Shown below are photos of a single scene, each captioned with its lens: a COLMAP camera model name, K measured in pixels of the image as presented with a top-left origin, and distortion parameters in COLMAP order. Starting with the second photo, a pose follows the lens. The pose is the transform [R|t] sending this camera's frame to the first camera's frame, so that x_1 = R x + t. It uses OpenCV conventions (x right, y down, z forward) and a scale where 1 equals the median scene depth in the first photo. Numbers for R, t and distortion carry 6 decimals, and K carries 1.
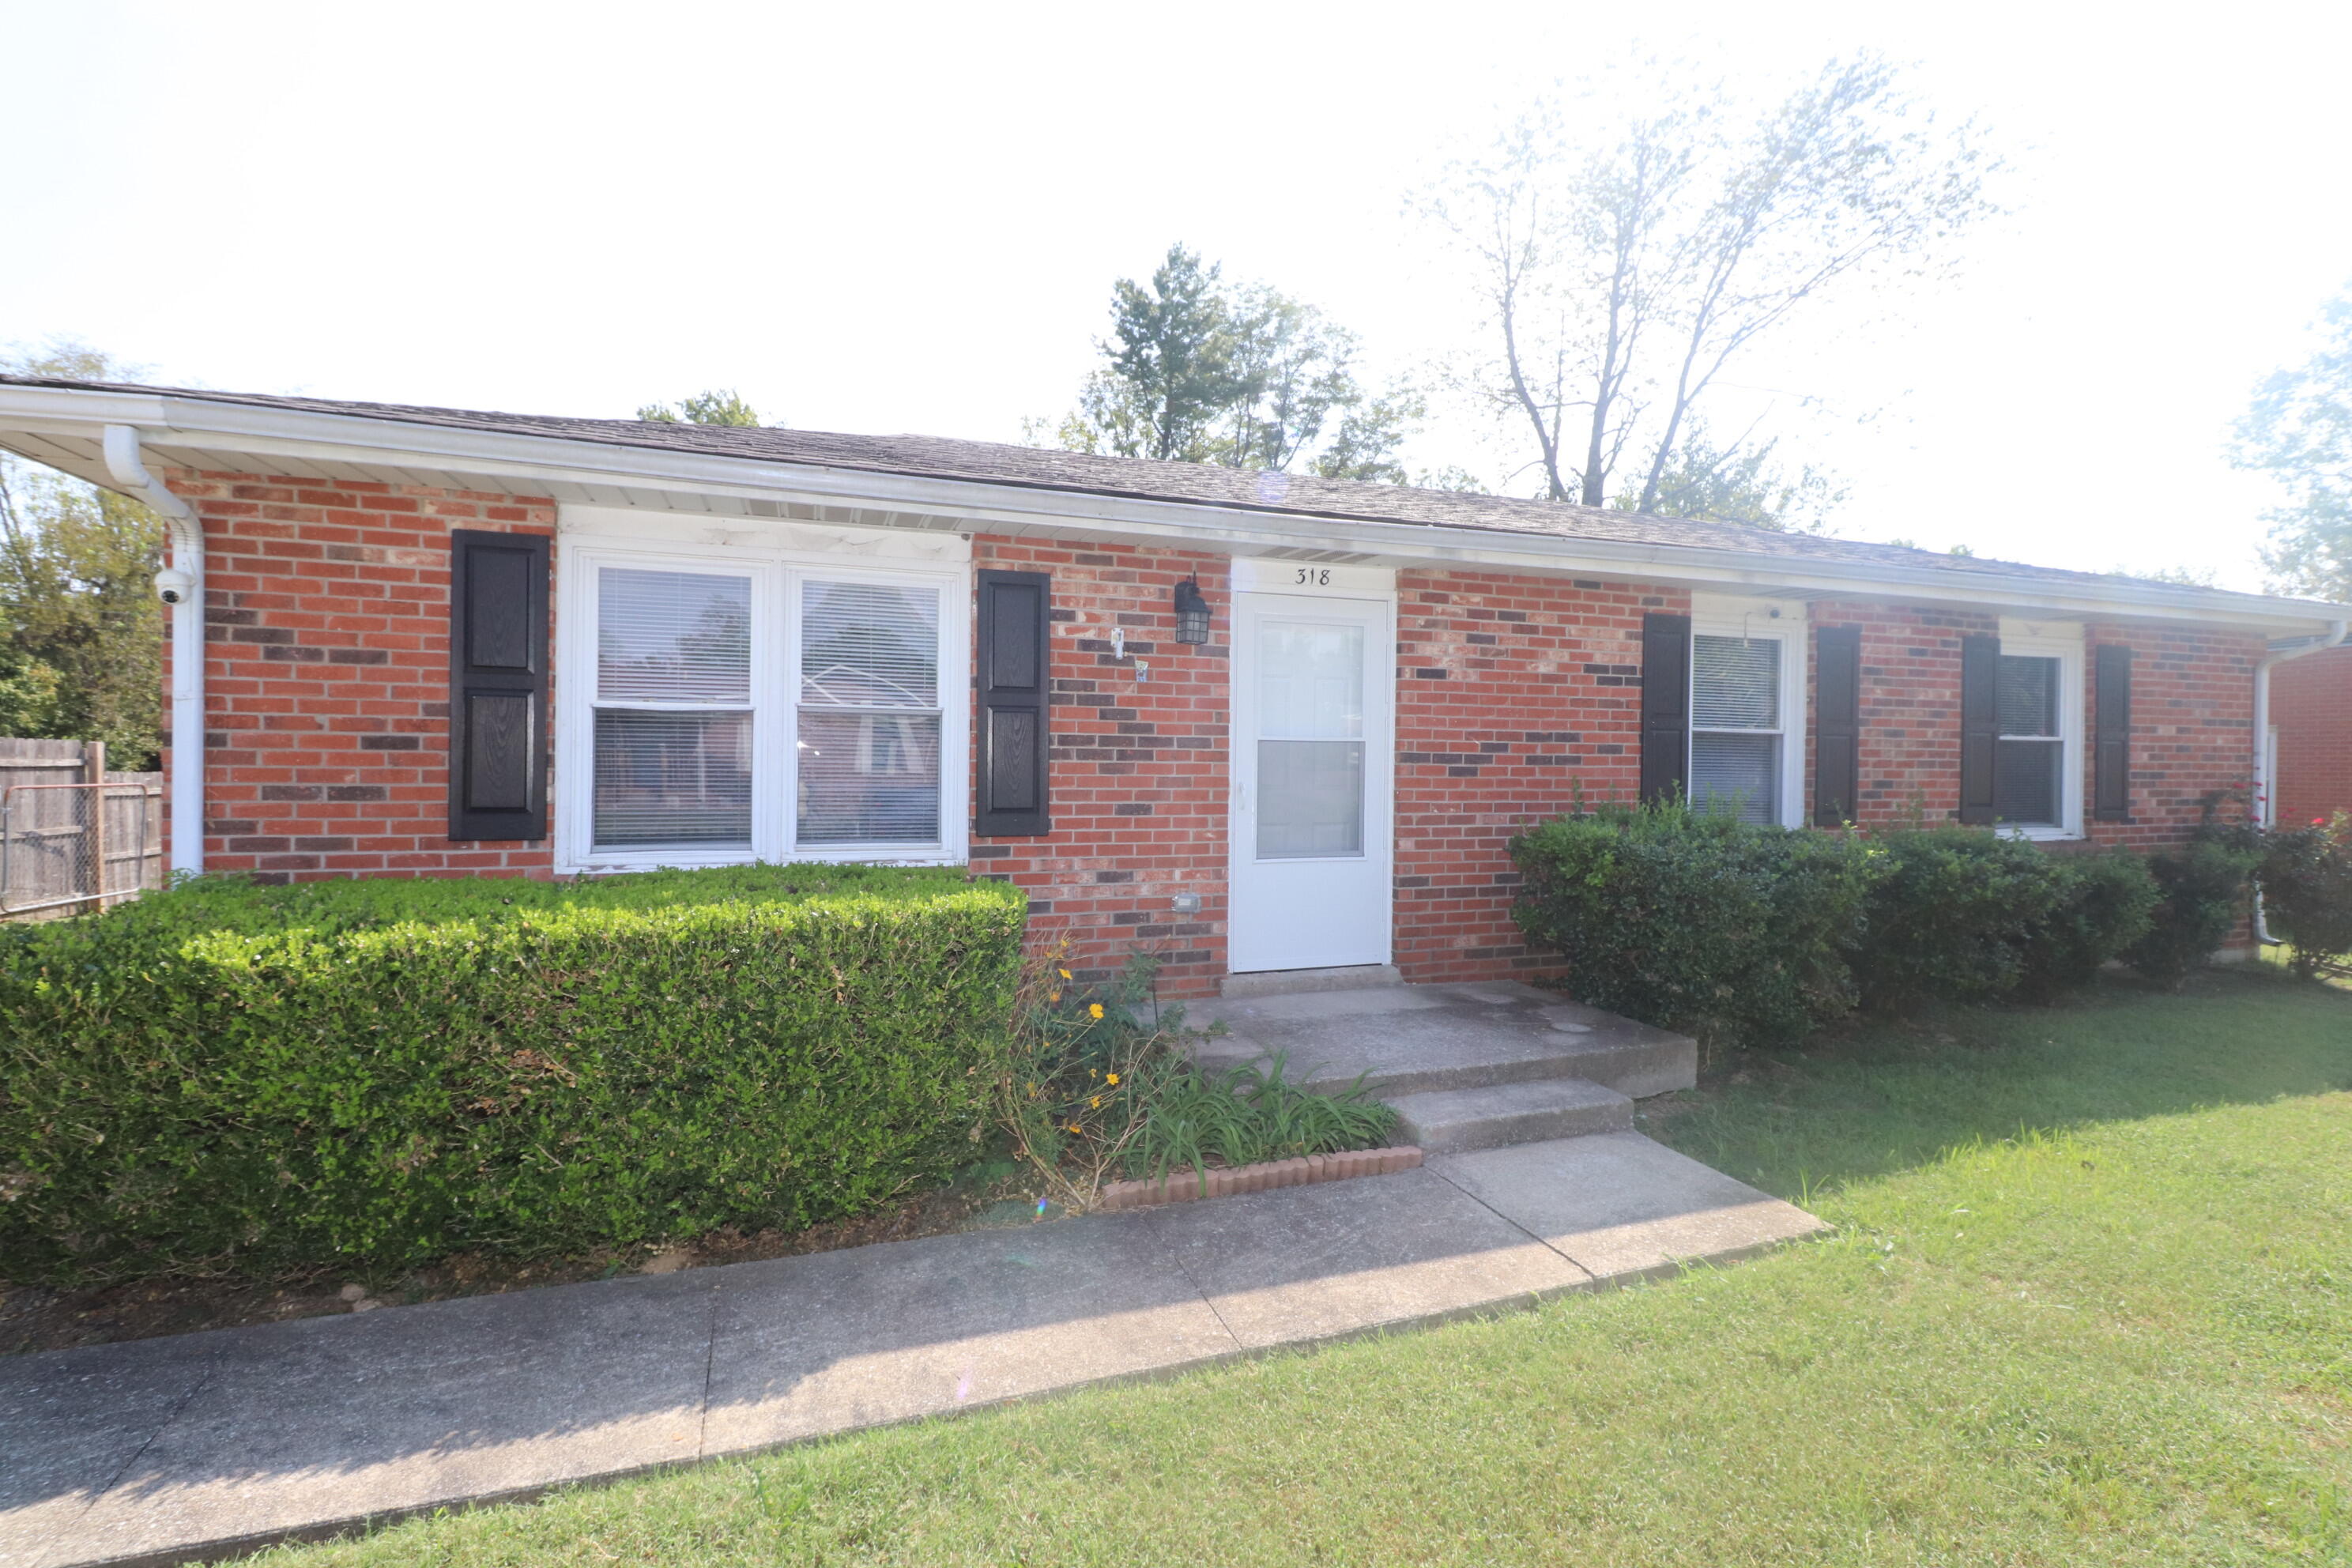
lens RADIAL K [[1086.9, 0, 1176.0], [0, 1086.9, 784.0], [0, 0, 1]] dist [0.001966, -0.000342]
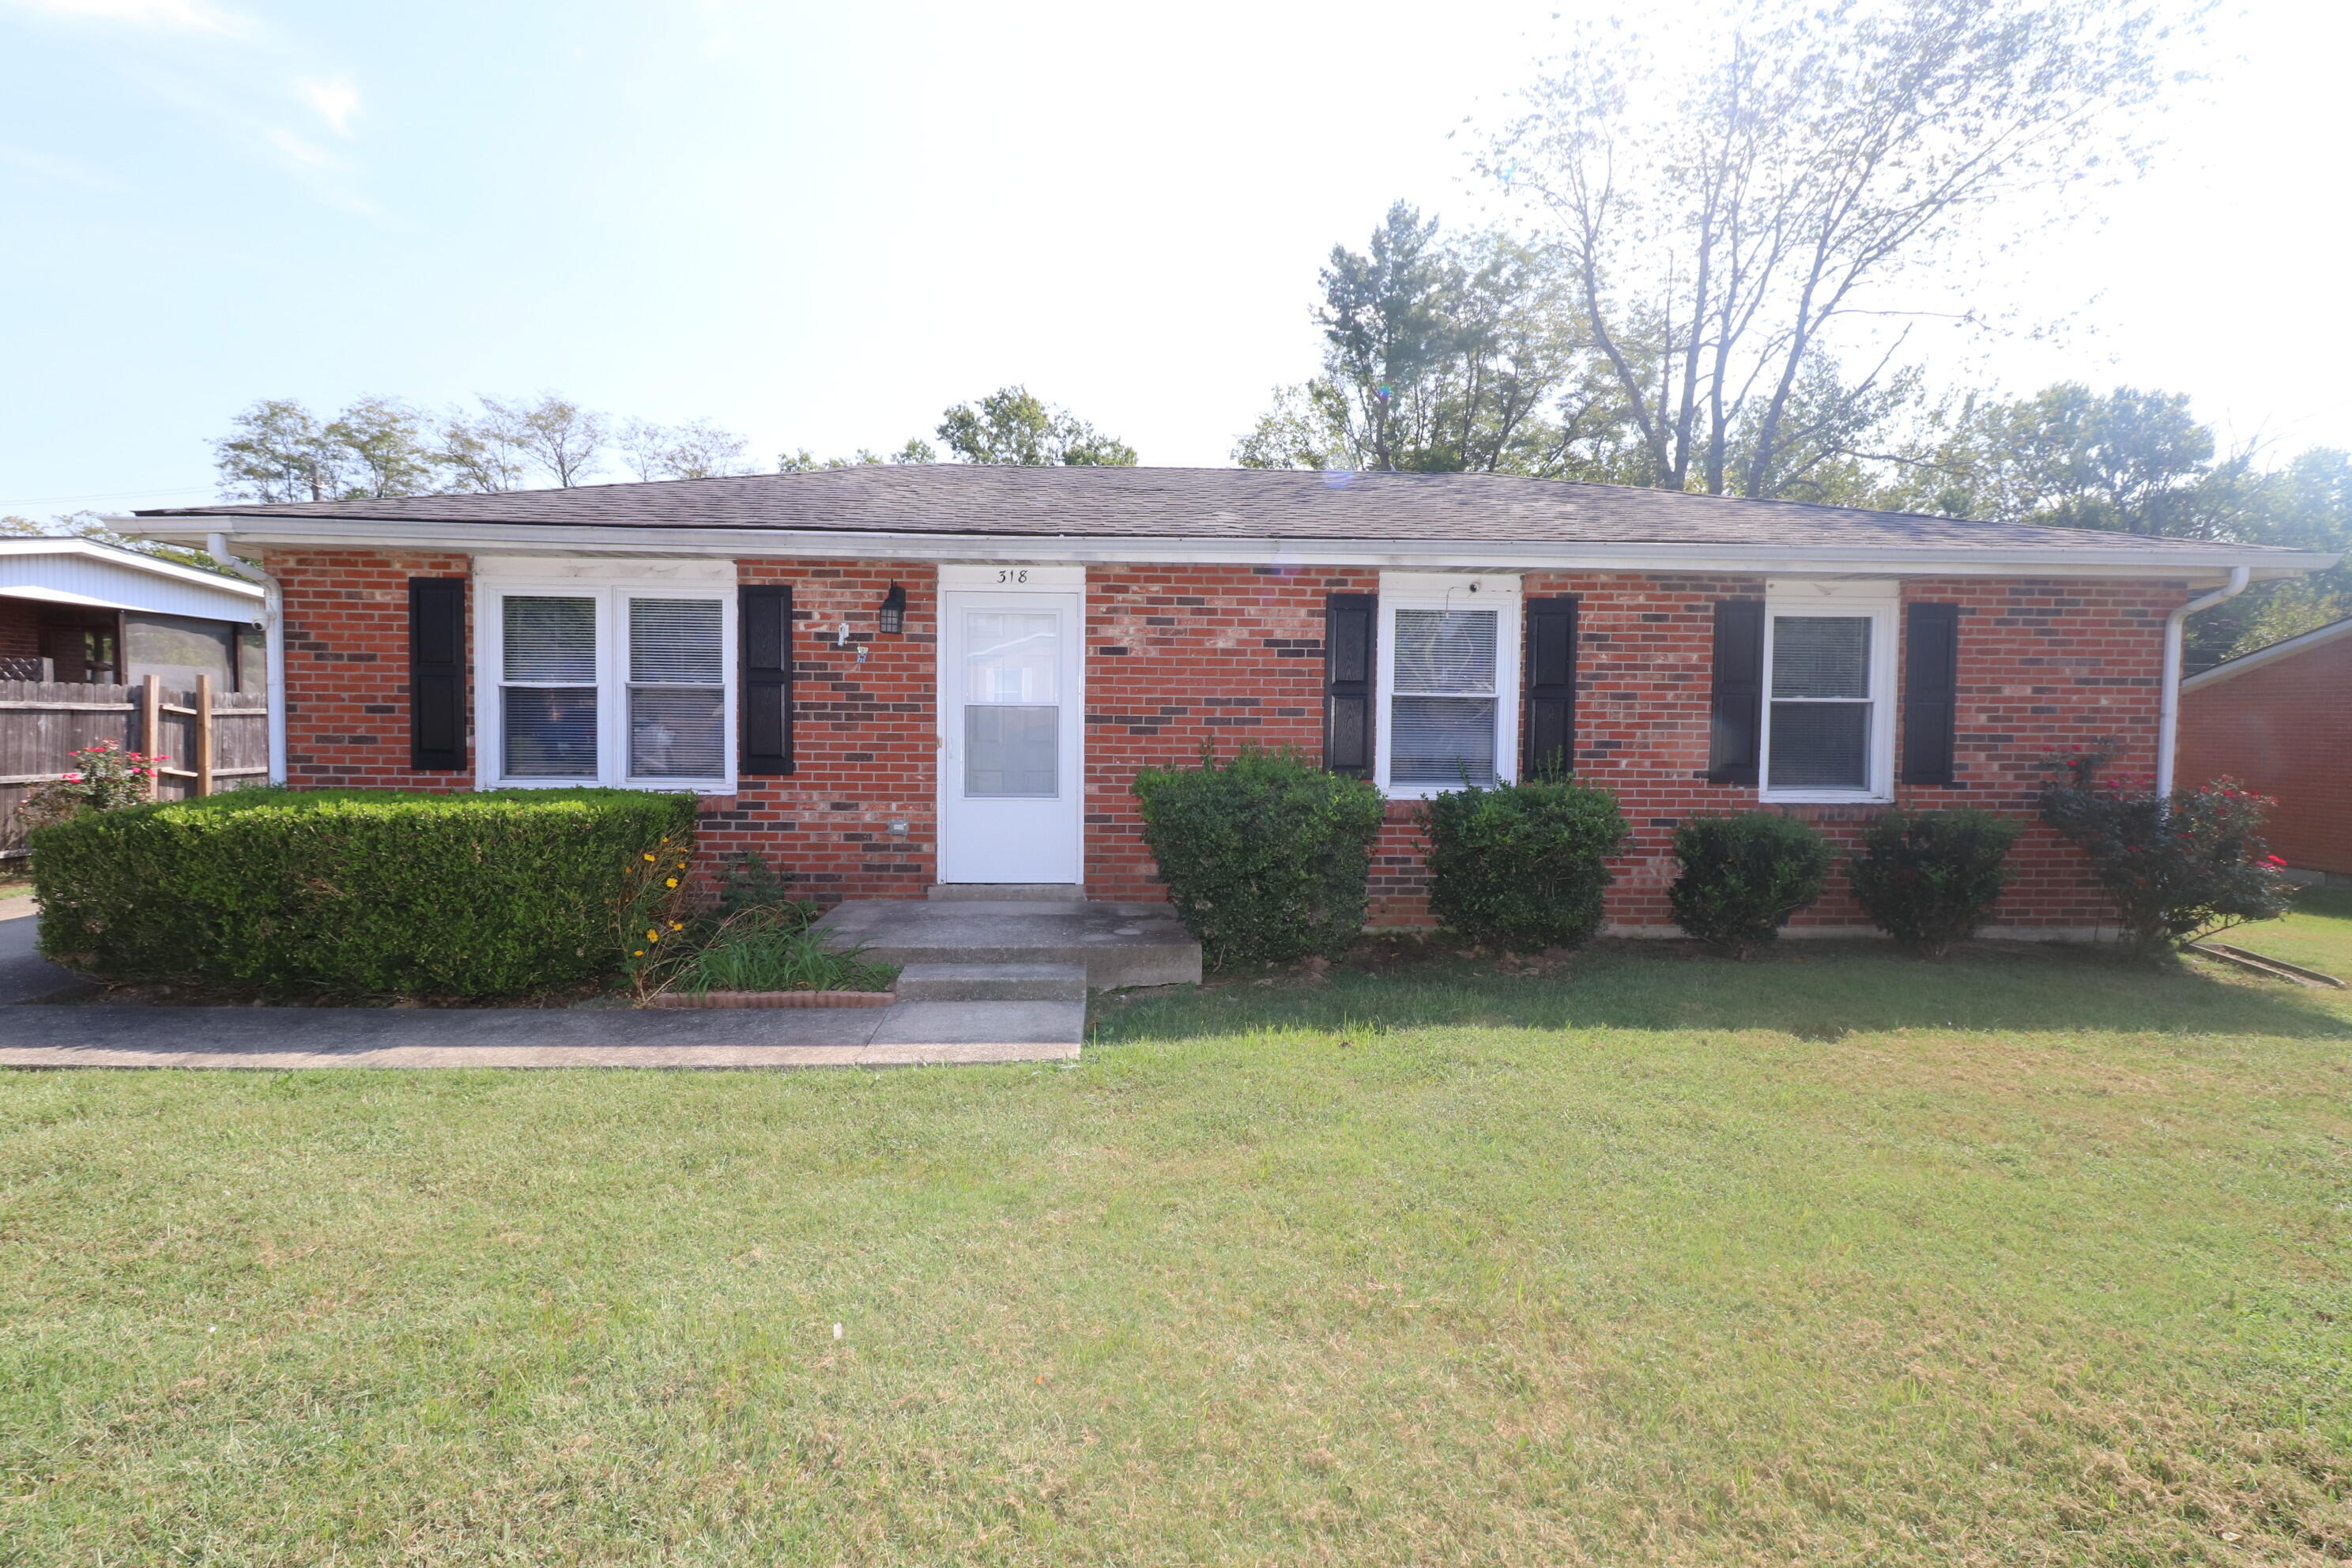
lens RADIAL K [[1086.9, 0, 1176.0], [0, 1086.9, 784.0], [0, 0, 1]] dist [0.001966, -0.000342]
pose [[0.955099, 0.018149, -0.295730, 0.732076], [-0.007969, 0.999335, 0.035593, 0.005401], [0.296179, -0.031638, 0.954608, -0.175489]]
